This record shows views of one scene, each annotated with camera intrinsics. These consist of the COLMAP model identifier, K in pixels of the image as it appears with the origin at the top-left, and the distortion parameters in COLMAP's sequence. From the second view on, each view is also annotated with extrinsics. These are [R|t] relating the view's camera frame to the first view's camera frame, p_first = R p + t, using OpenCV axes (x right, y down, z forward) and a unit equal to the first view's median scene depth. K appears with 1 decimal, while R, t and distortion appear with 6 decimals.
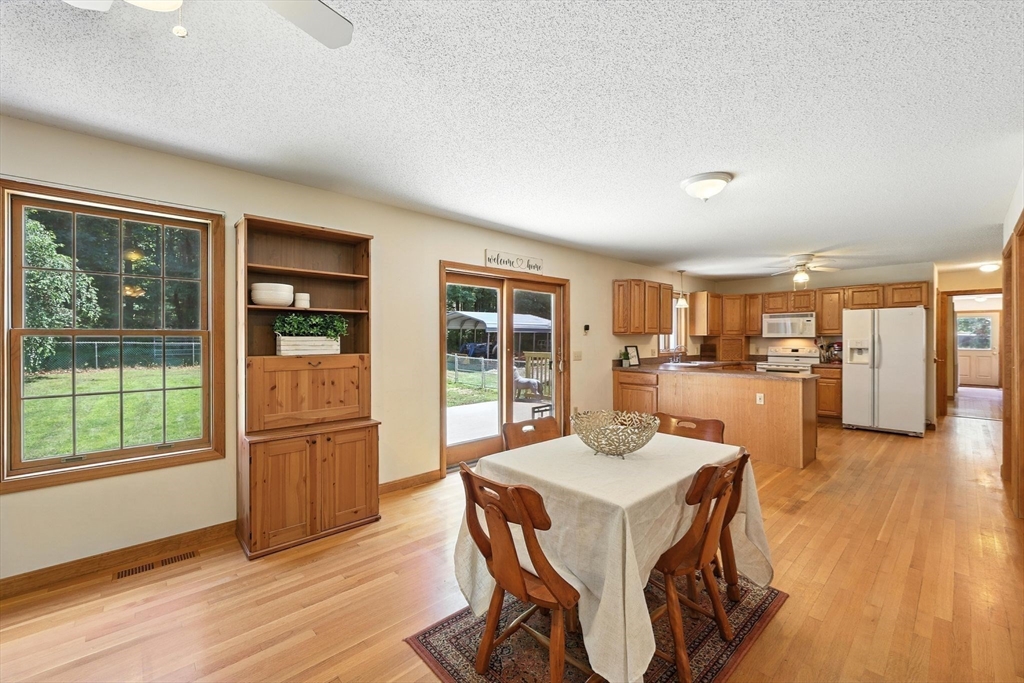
lens RADIAL K [[417.0, 0, 513.8], [0, 417.0, 338.1], [0, 0, 1]] dist [-0.000262, 0.000023]
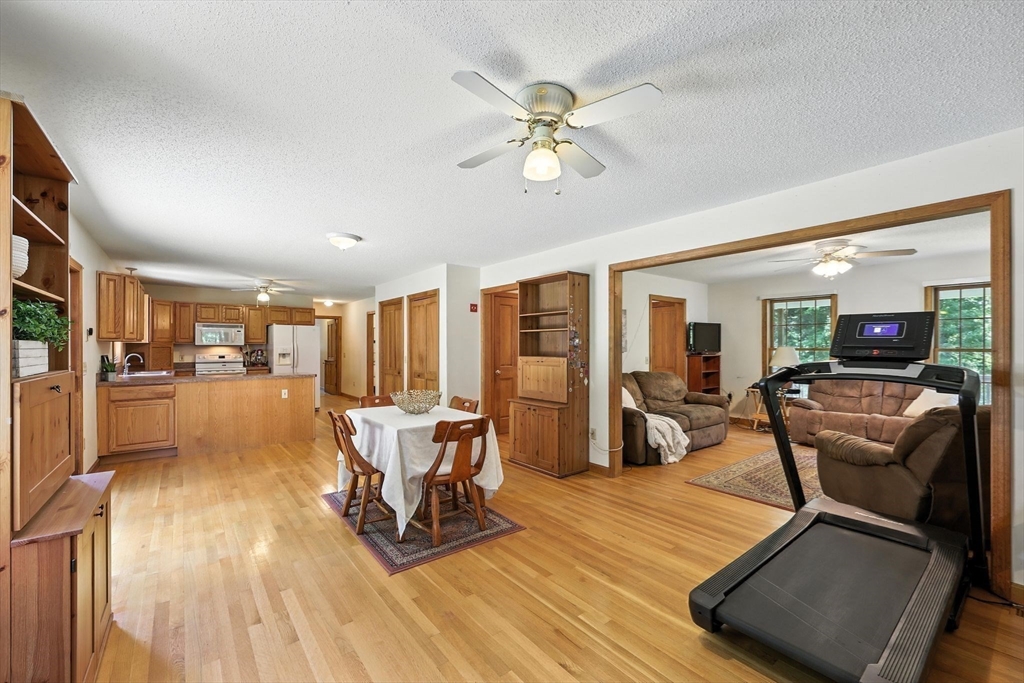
lens RADIAL K [[417.0, 0, 513.8], [0, 417.0, 345.8], [0, 0, 1]] dist [-0.000262, 0.000023]
pose [[0.073947, 0.004395, 0.997252, -0.442759], [-0.004593, 0.999981, -0.004066, 0.000814], [-0.997252, -0.004279, 0.073966, 0.147590]]
